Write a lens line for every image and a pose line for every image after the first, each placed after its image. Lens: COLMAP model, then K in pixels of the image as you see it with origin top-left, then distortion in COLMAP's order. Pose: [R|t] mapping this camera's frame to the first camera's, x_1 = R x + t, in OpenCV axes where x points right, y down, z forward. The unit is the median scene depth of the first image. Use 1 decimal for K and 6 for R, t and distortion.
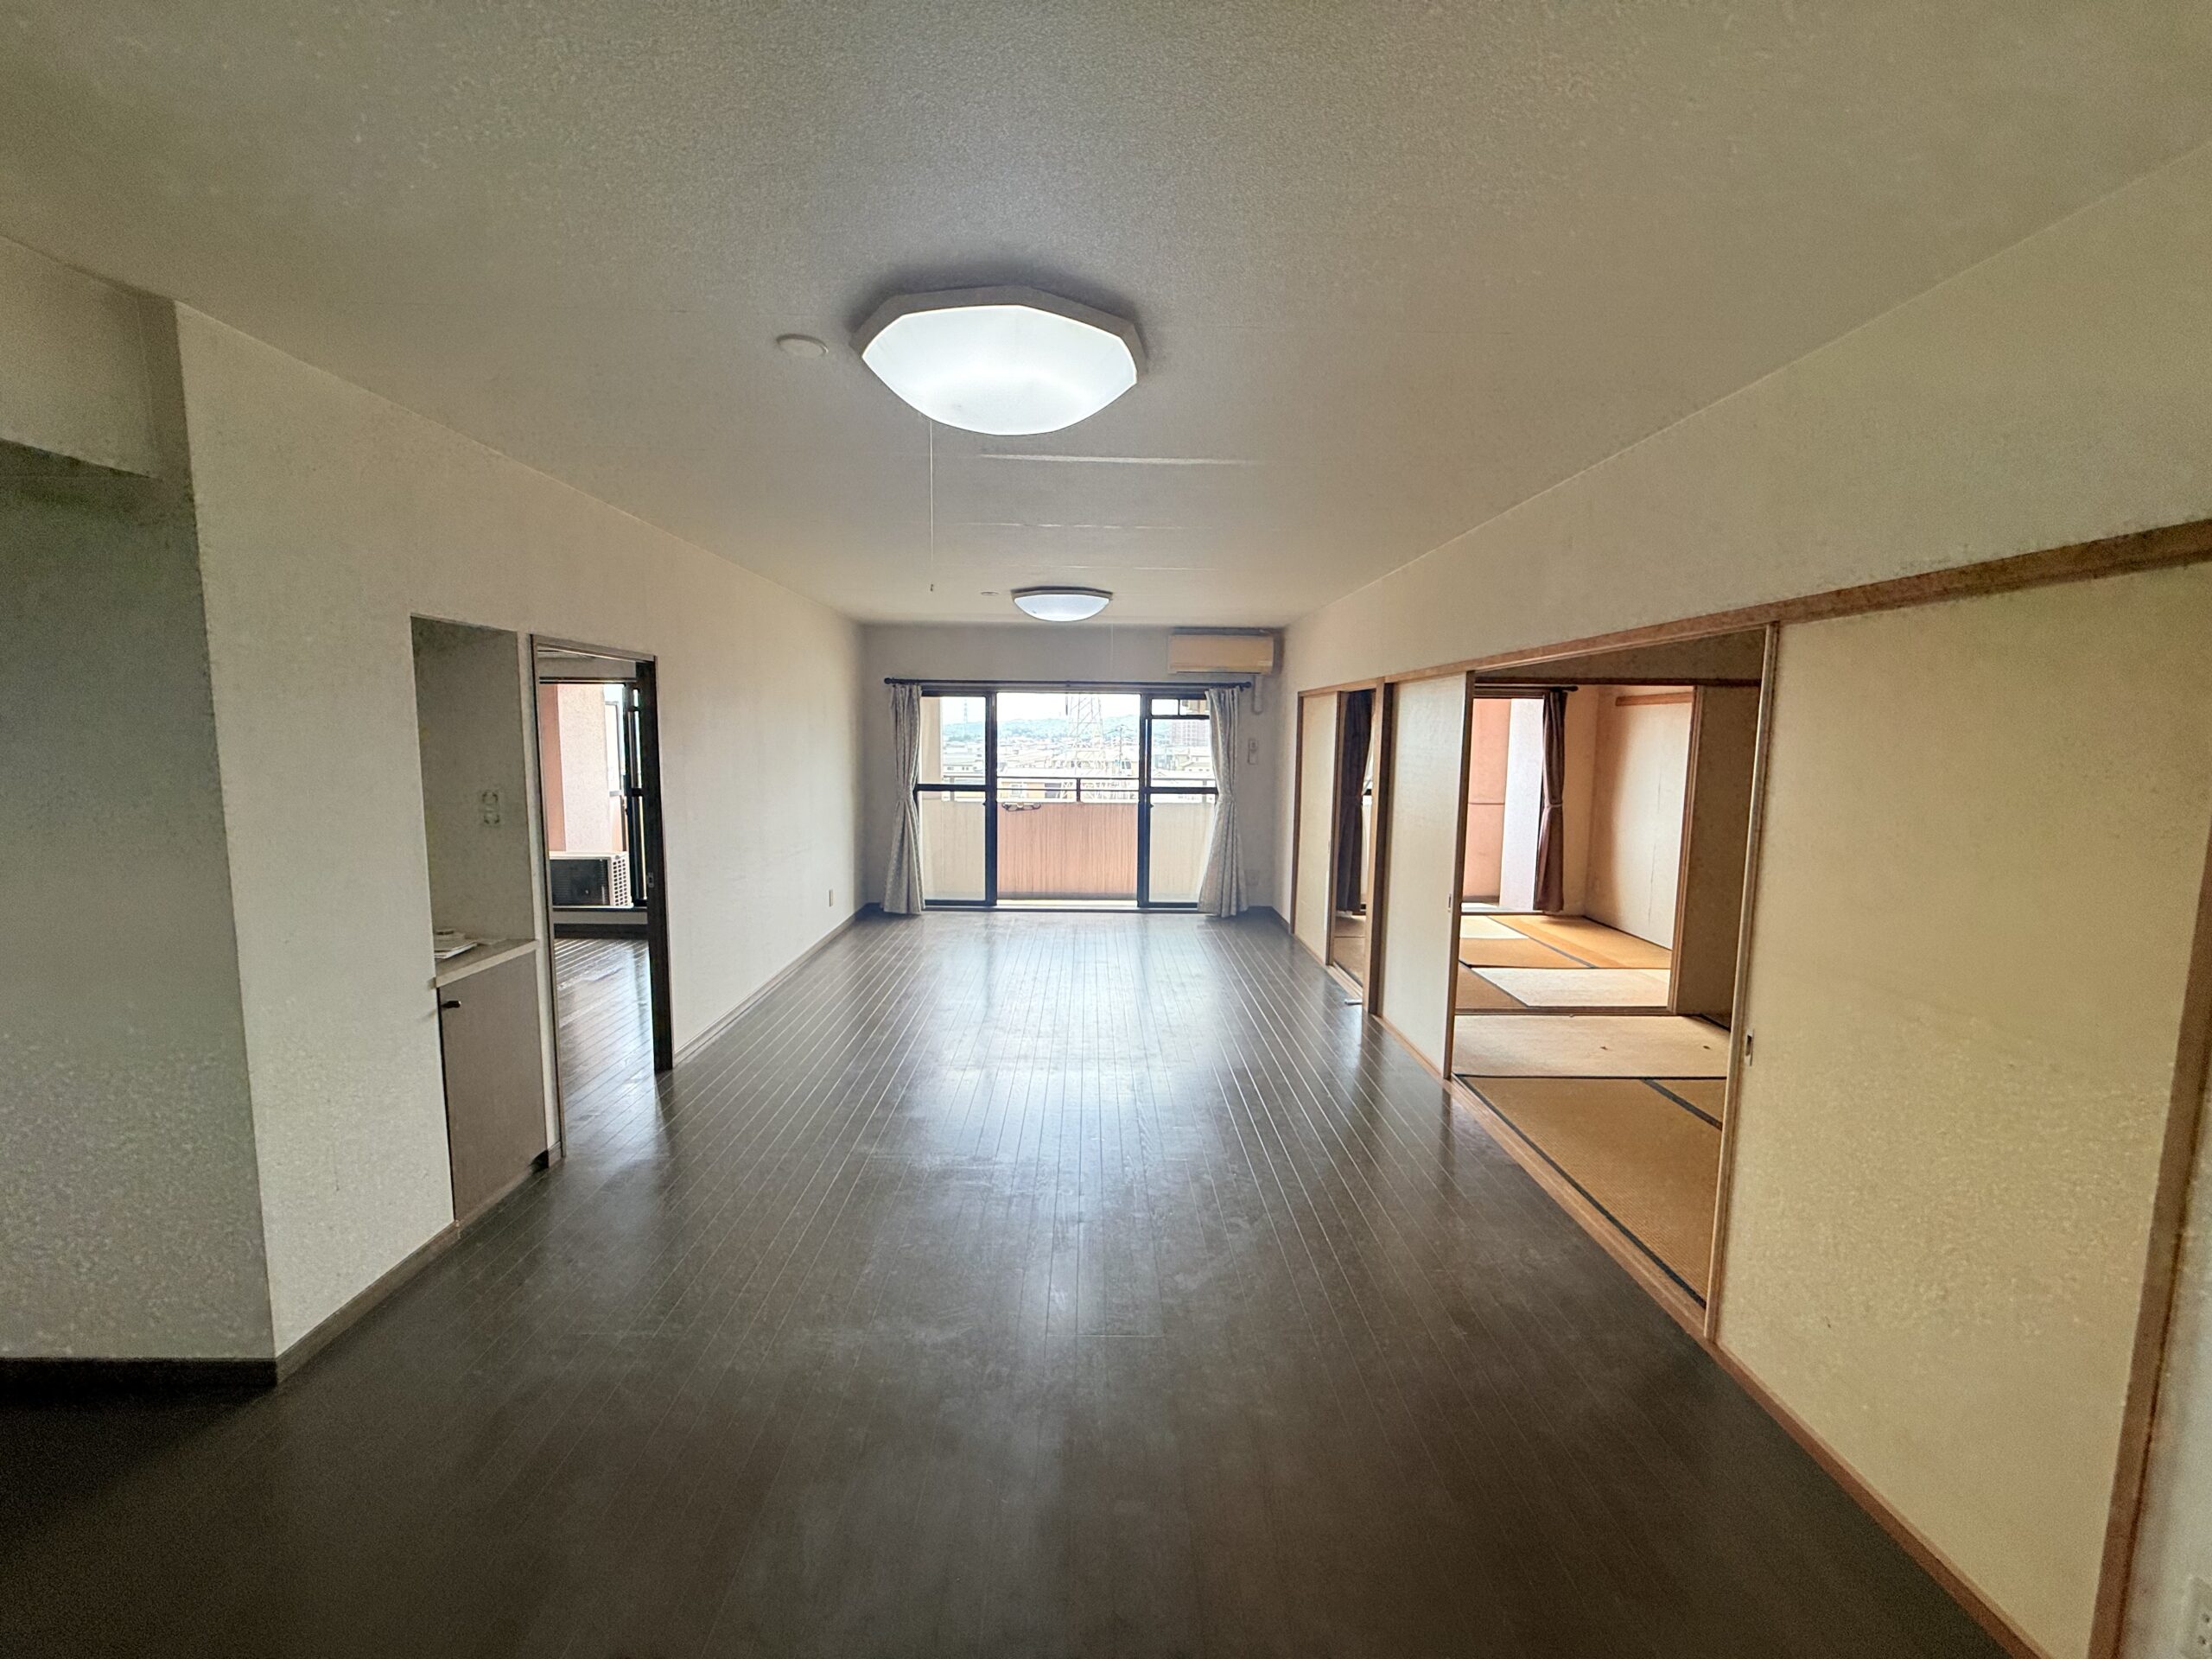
lens RADIAL K [[880.2, 0, 1096.0], [0, 880.2, 829.9], [0, 0, 1]] dist [-0.001095, 0.000586]
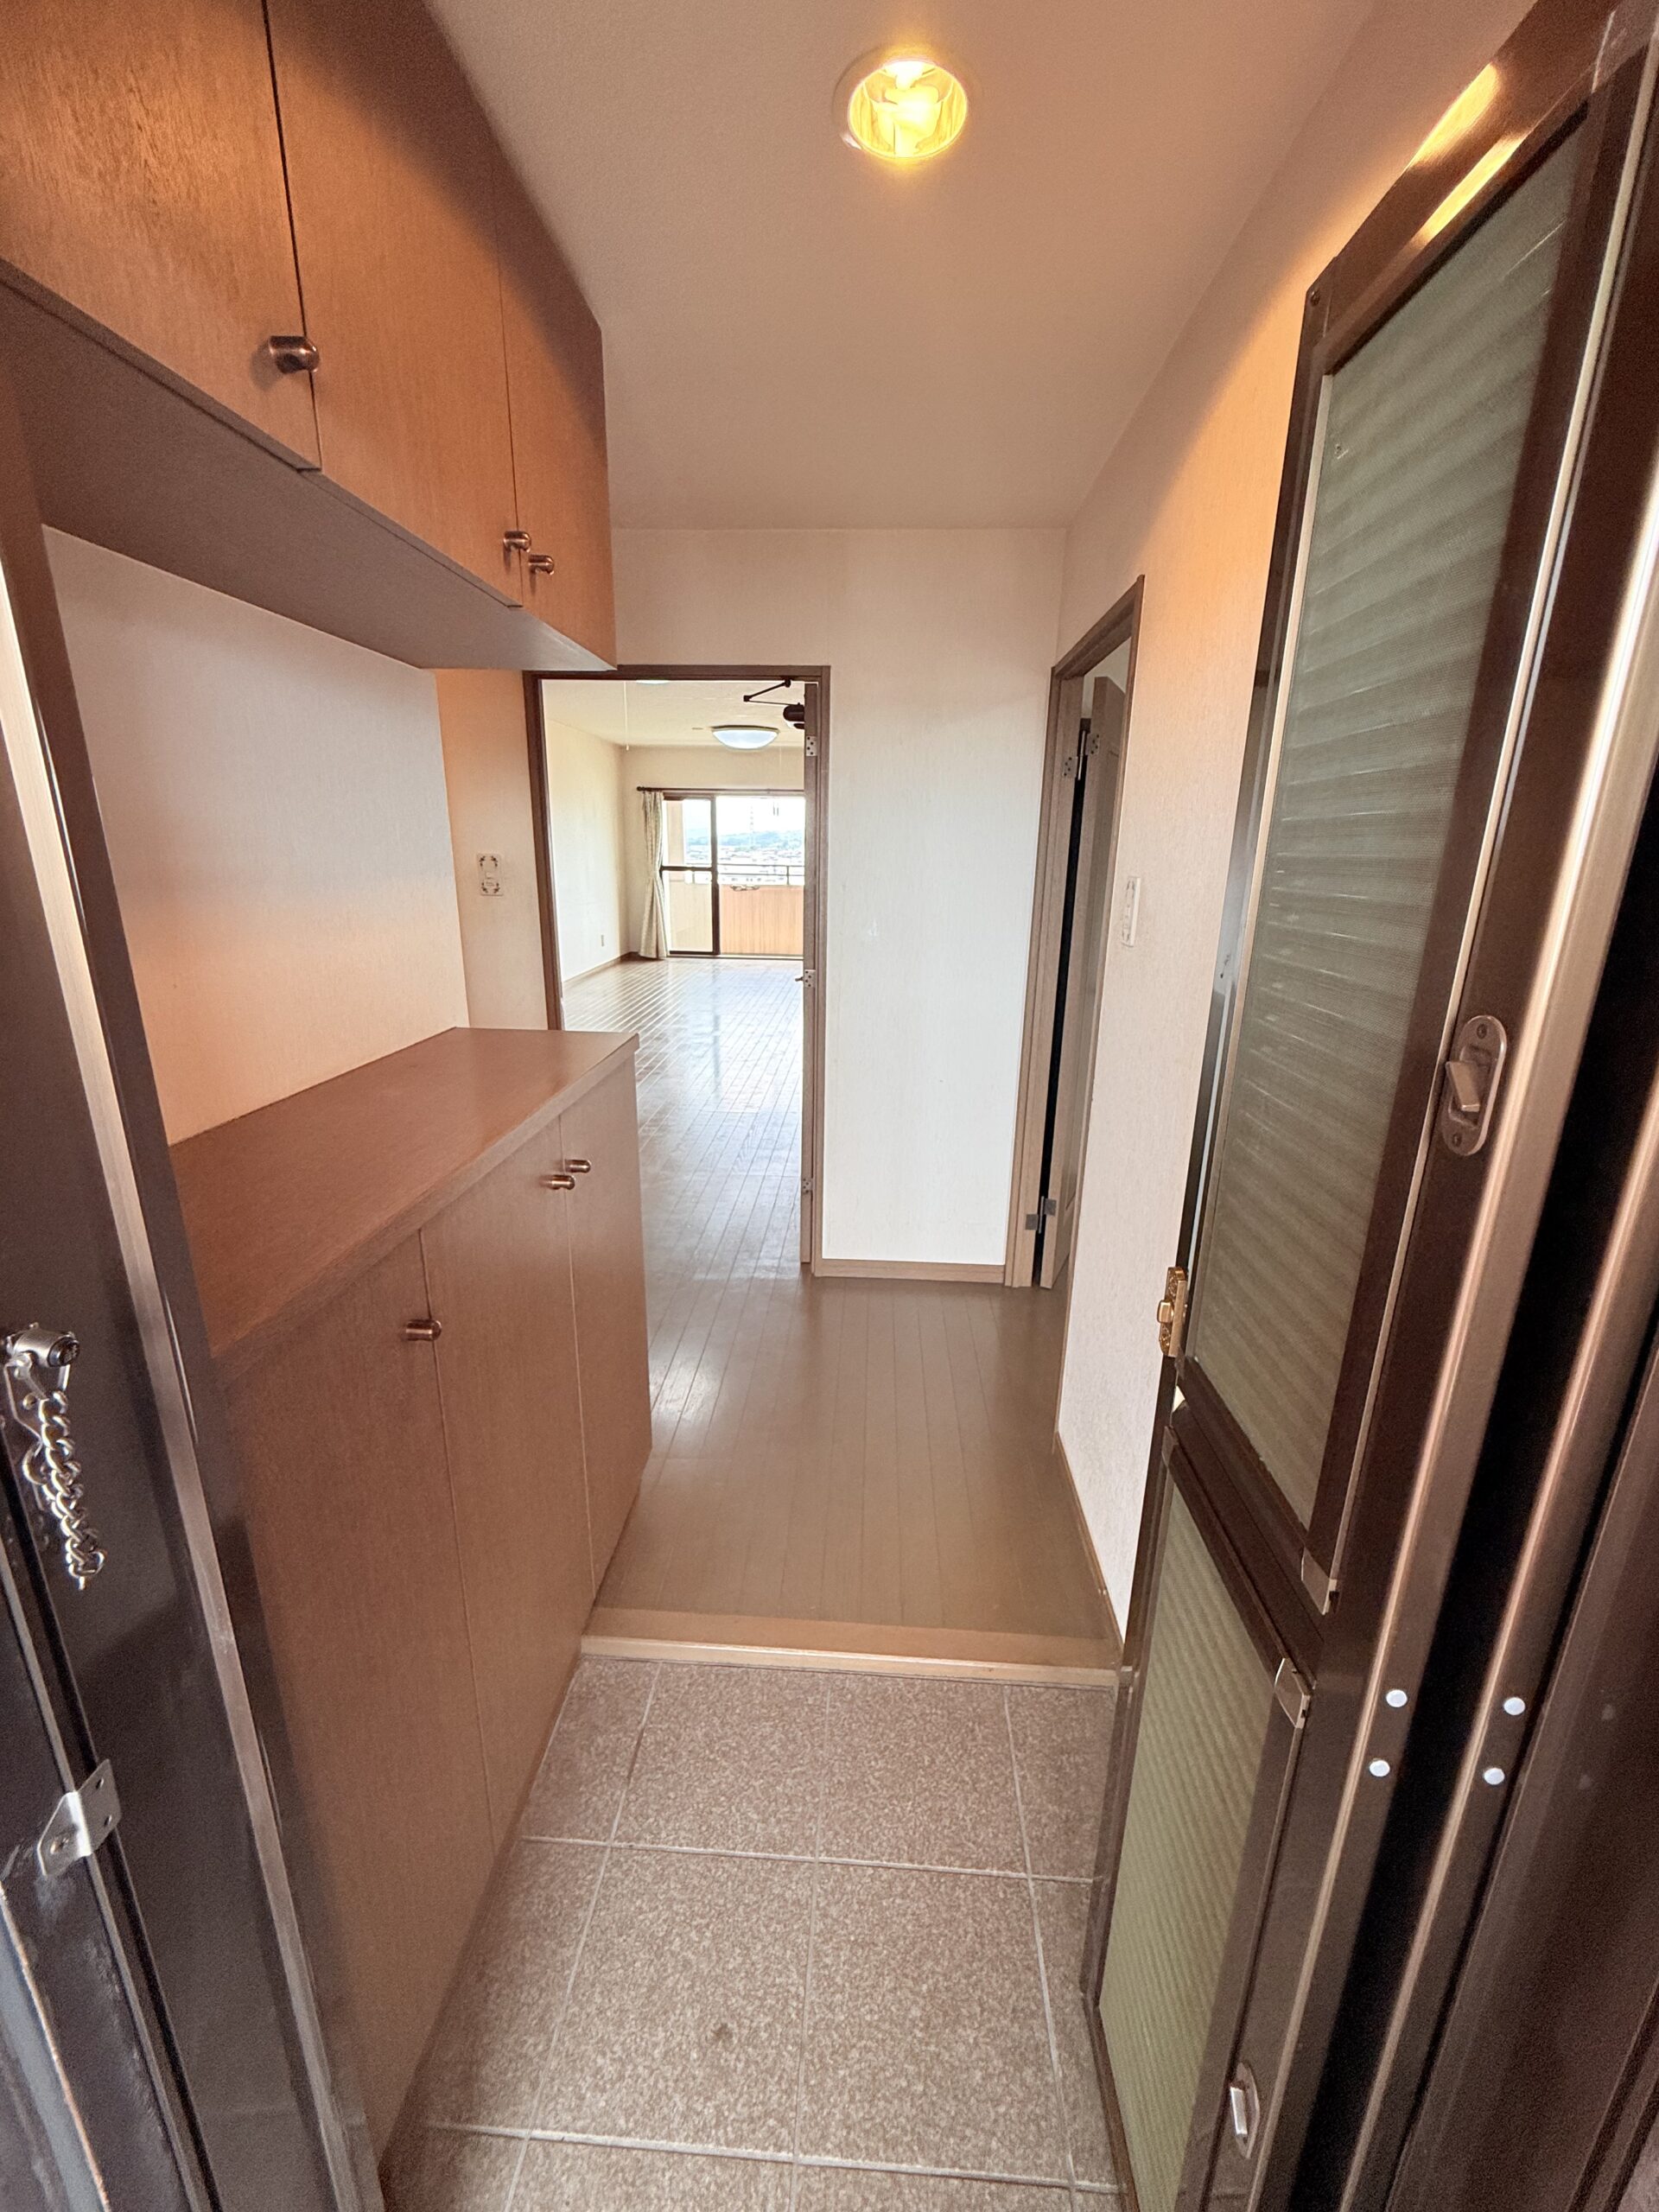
lens RADIAL K [[880.2, 0, 824.7], [0, 880.2, 1097.8], [0, 0, 1]] dist [-0.001095, 0.000586]
pose [[0.997885, 0.023039, -0.060783, 0.159848], [-0.012360, 0.985272, 0.170546, 0.074965], [0.063817, -0.169434, 0.983473, -0.453290]]
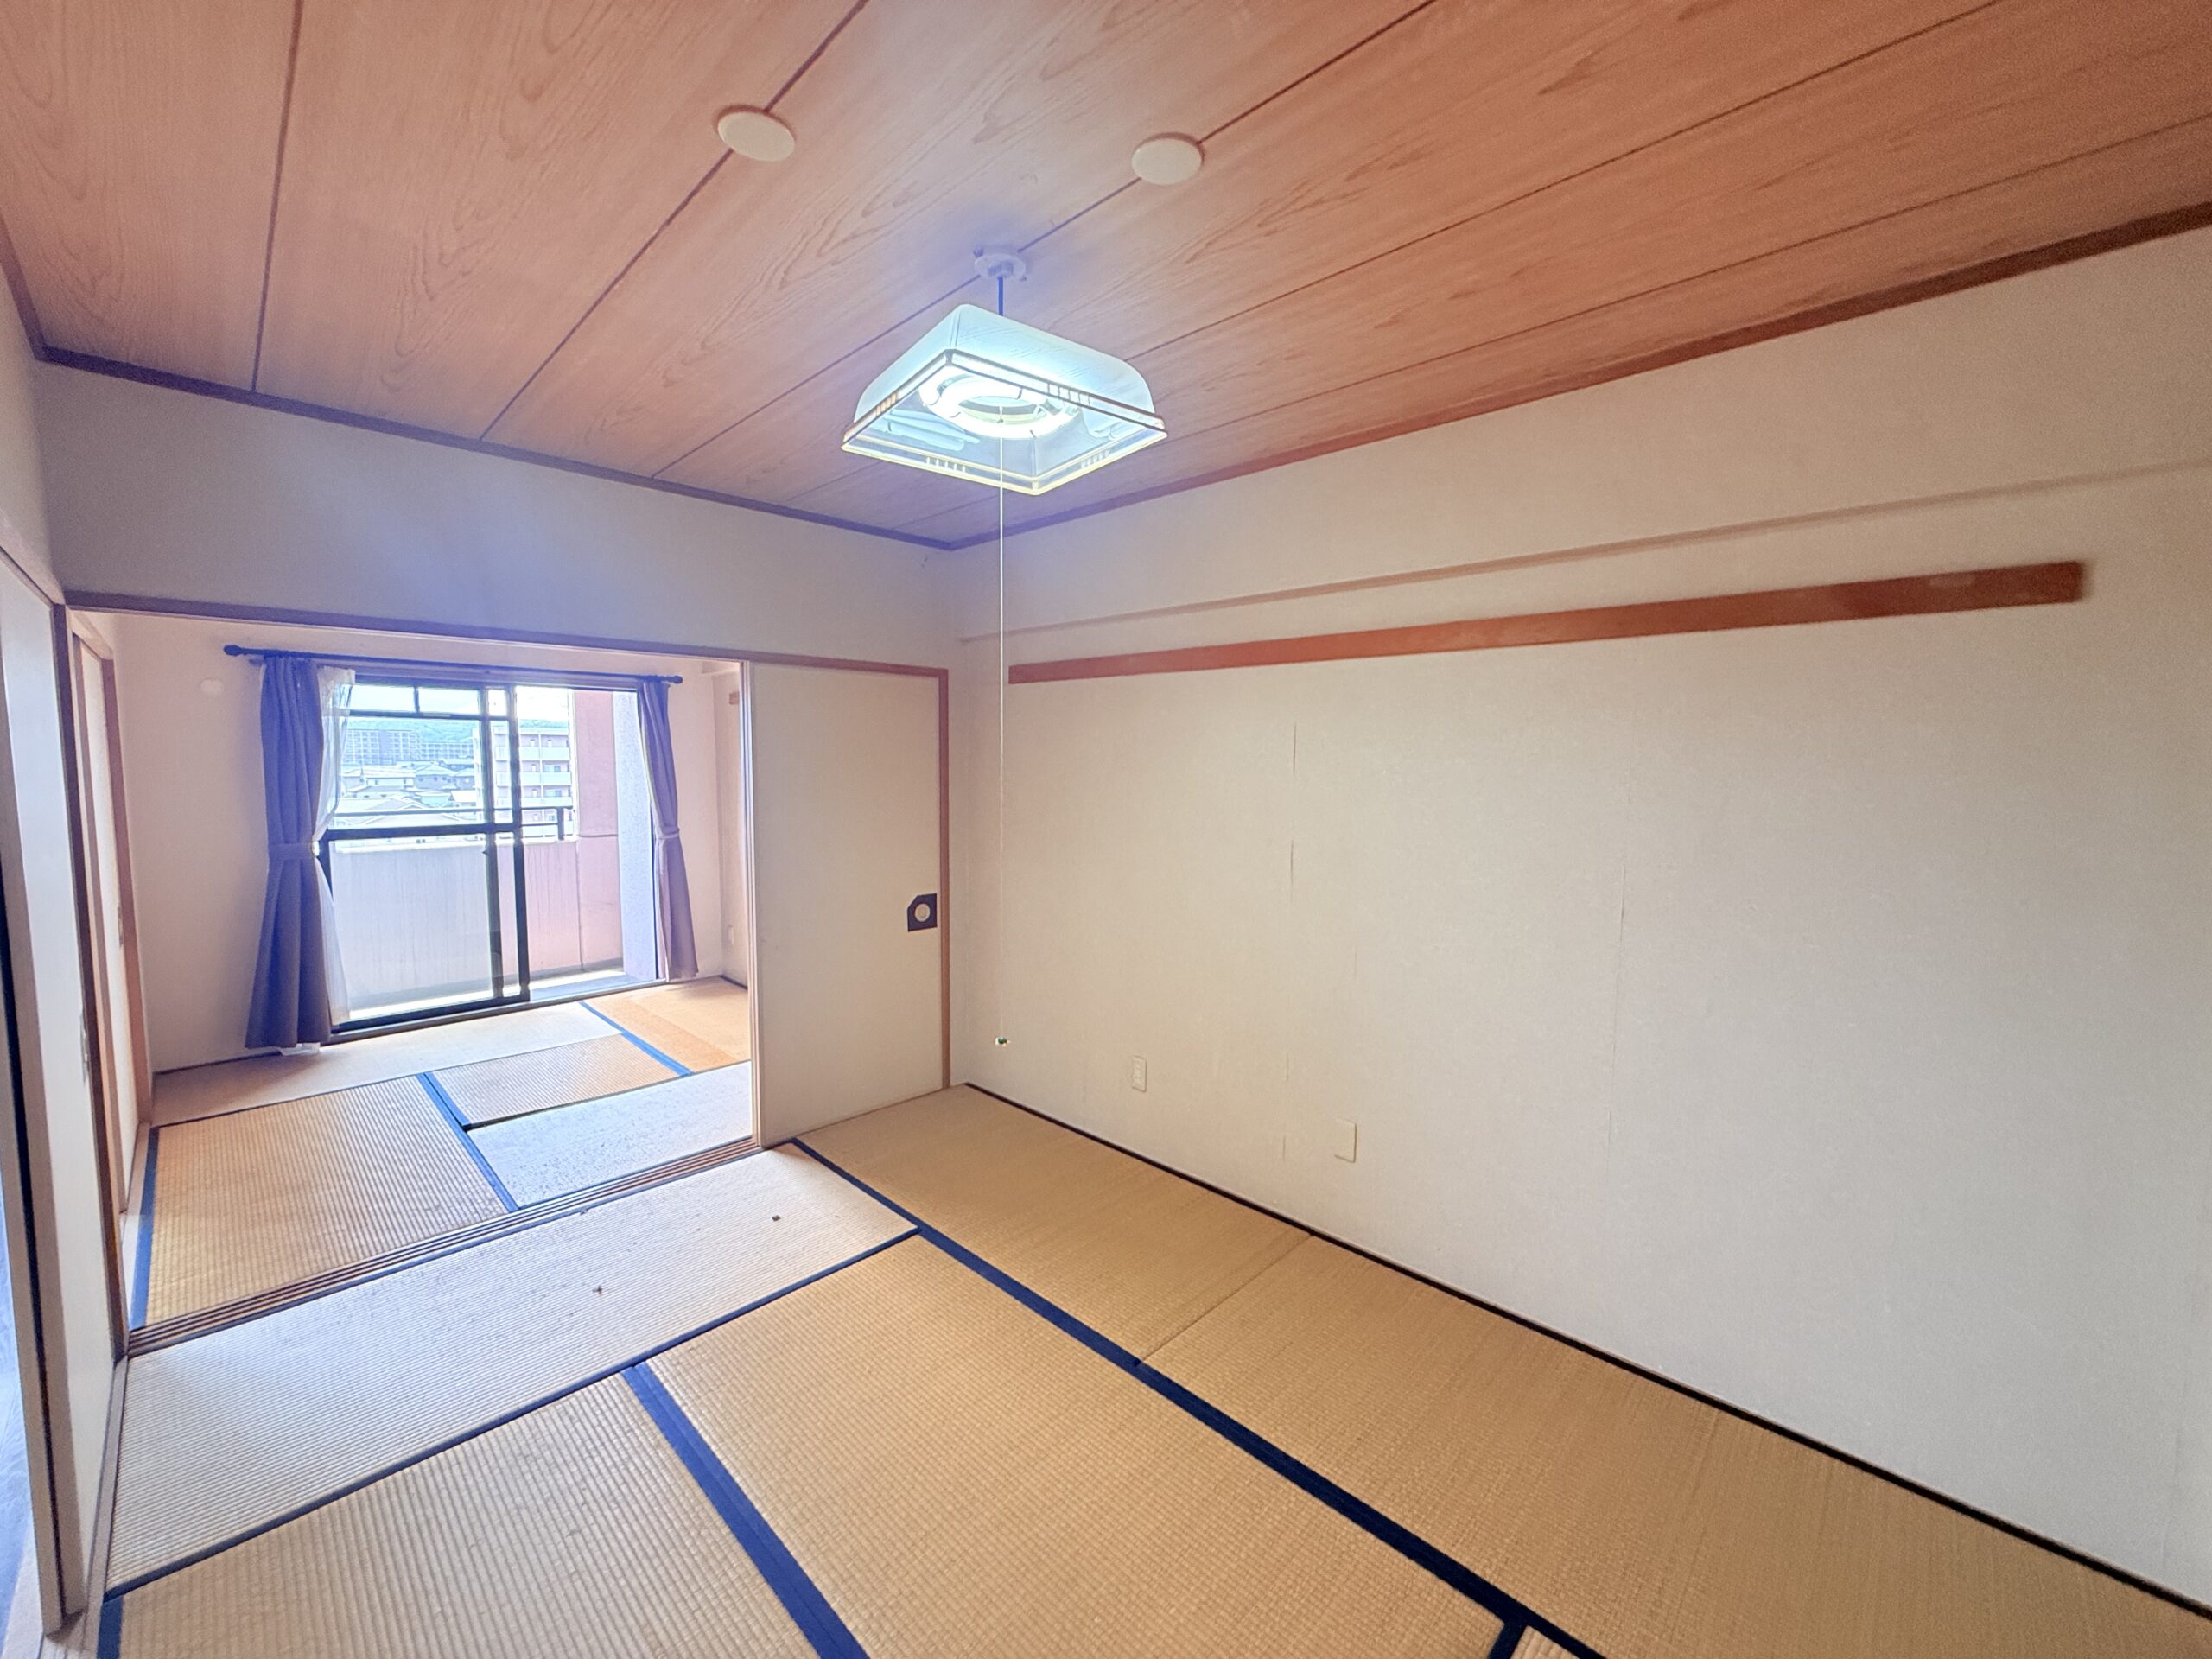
lens RADIAL K [[880.2, 0, 1096.7], [0, 880.2, 822.7], [0, 0, 1]] dist [-0.001095, 0.000586]
pose [[0.709525, -0.059695, 0.702147, 0.271785], [0.077306, 0.996985, 0.006643, -0.016630], [-0.700427, 0.049567, 0.712001, 0.232647]]
